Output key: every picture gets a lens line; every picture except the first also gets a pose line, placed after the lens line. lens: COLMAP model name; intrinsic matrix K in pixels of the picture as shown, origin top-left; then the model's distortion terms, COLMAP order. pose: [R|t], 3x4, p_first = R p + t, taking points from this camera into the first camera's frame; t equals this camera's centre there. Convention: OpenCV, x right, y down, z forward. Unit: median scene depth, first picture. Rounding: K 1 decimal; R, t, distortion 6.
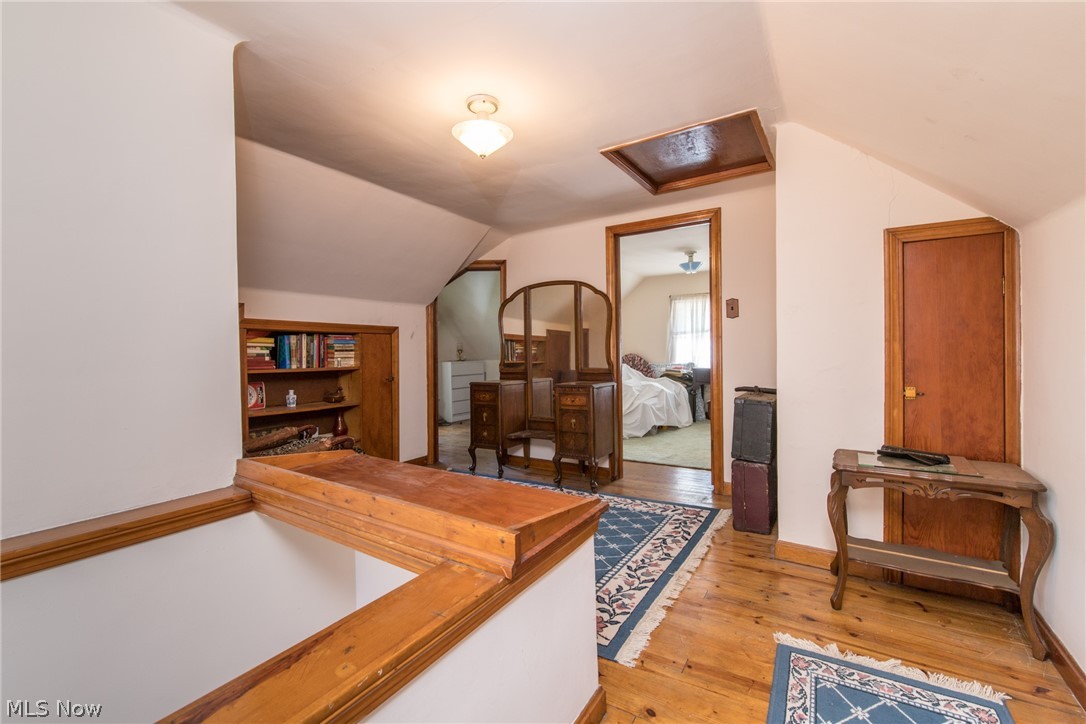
lens RADIAL K [[470.5, 0, 540.7], [0, 470.5, 354.9], [0, 0, 1]] dist [0.001199, -0.000428]
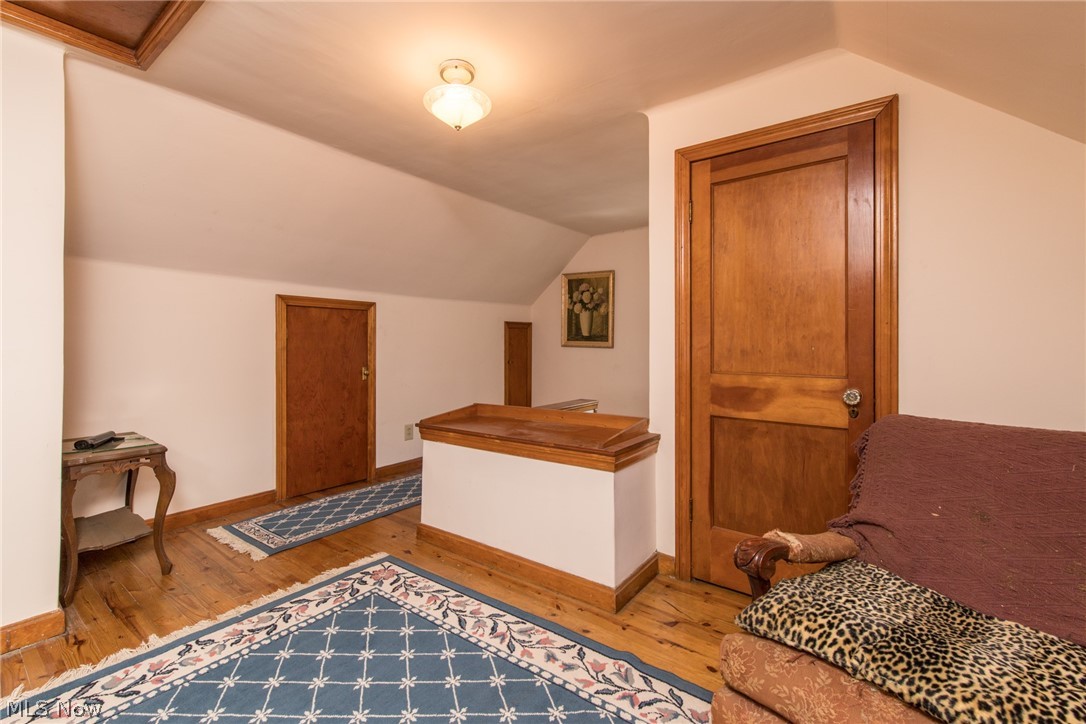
lens RADIAL K [[470.5, 0, 544.1], [0, 470.5, 352.7], [0, 0, 1]] dist [0.001199, -0.000428]
pose [[-0.997093, 0.010750, 0.075426, -0.308734], [0.012998, 0.999484, 0.029384, -0.013823], [-0.075071, 0.030279, -0.996718, 1.685722]]
